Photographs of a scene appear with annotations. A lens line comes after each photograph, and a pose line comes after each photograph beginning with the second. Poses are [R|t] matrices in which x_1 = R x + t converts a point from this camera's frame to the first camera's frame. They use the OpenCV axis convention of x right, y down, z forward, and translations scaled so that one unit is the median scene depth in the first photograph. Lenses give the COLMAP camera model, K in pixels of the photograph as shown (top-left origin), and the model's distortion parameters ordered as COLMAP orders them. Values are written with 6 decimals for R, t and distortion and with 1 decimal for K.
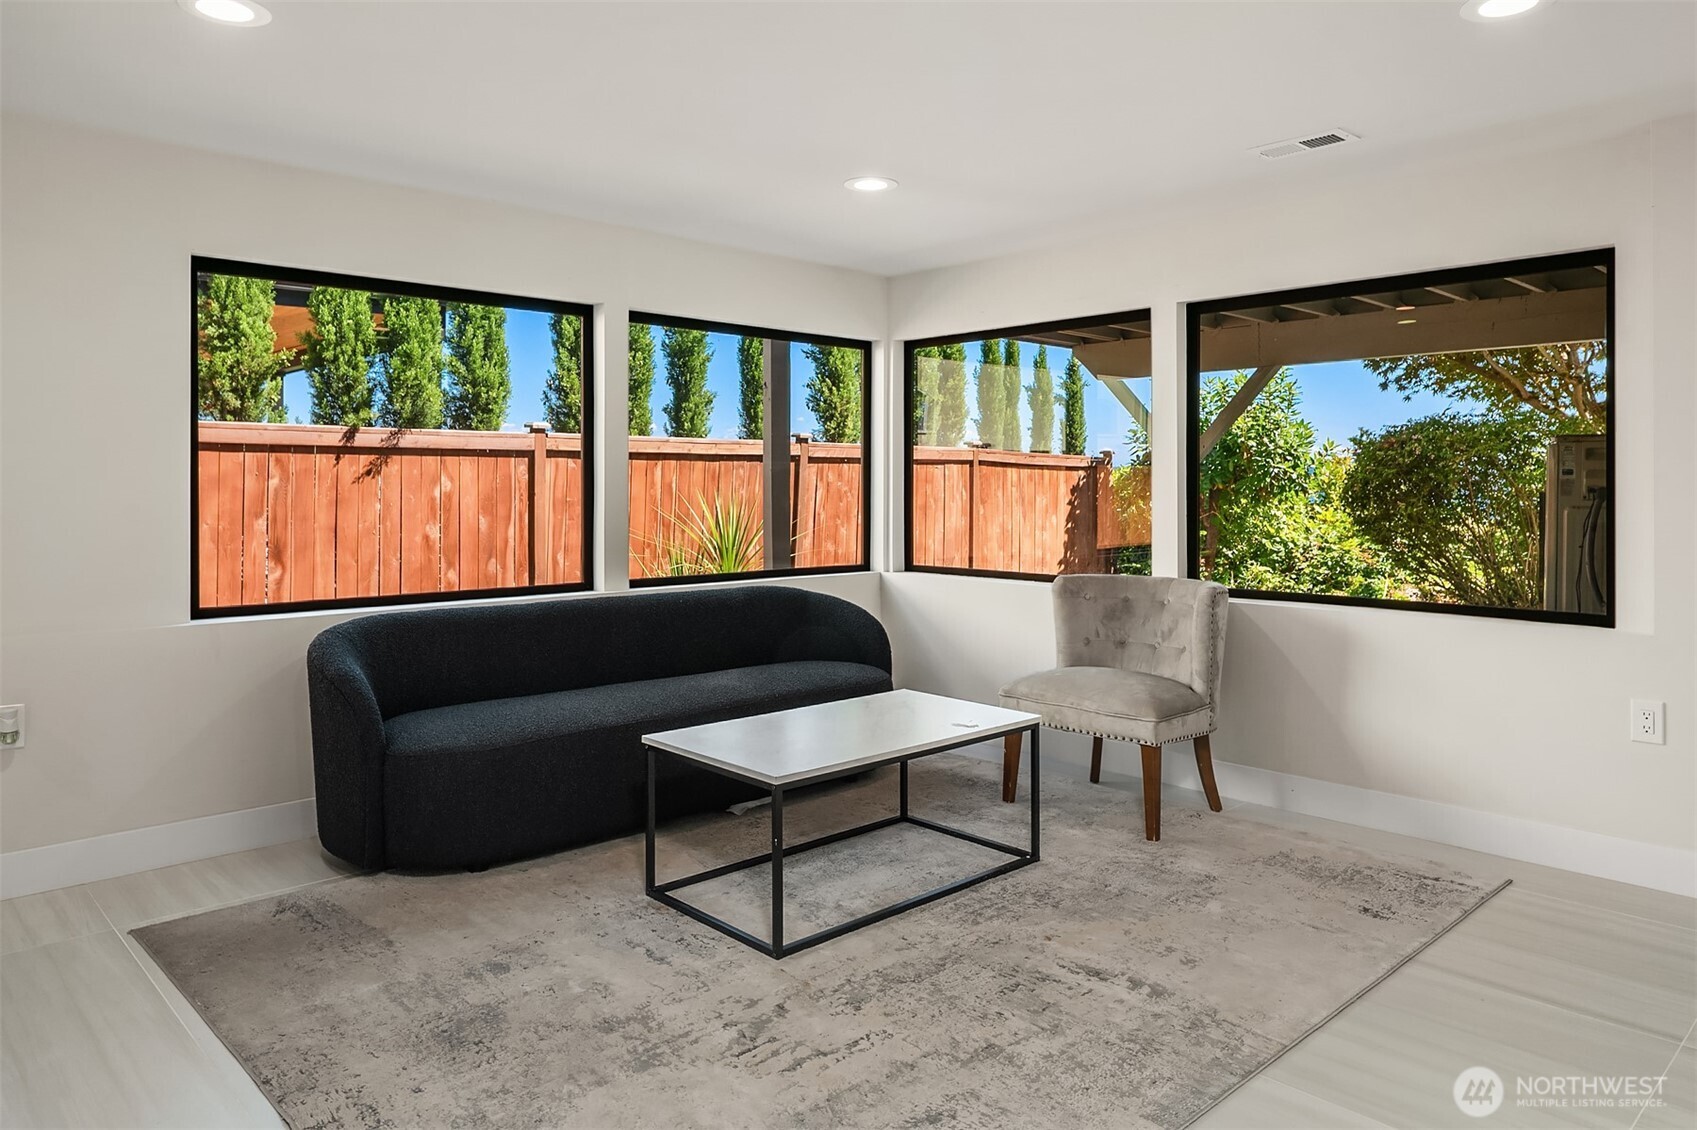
lens RADIAL K [[1103.6, 0, 848.5], [0, 1103.6, 565.0], [0, 0, 1]] dist [0.004507, 0.000333]
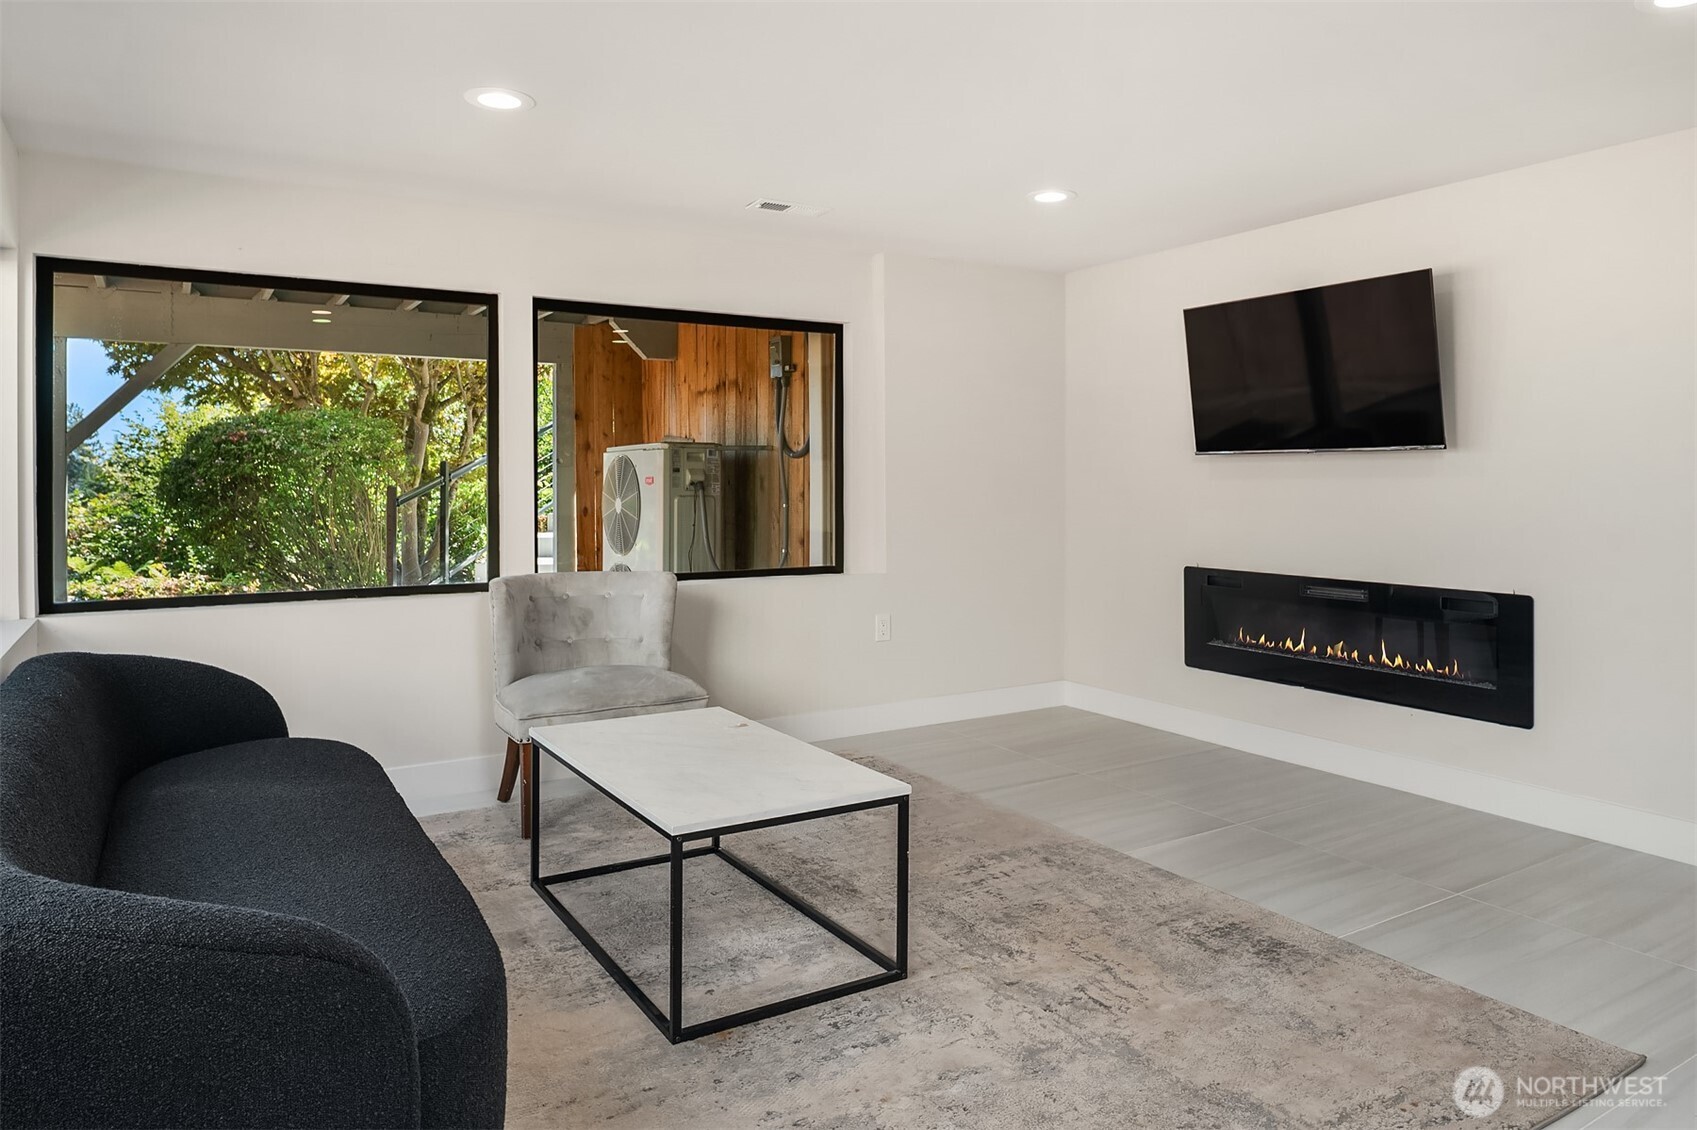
lens RADIAL K [[1103.6, 0, 848.5], [0, 1103.6, 565.0], [0, 0, 1]] dist [0.004507, 0.000333]
pose [[0.196151, -0.077513, 0.977505, -0.883007], [0.067269, 0.995586, 0.065448, -0.060276], [-0.978264, 0.052918, 0.200500, 0.749409]]
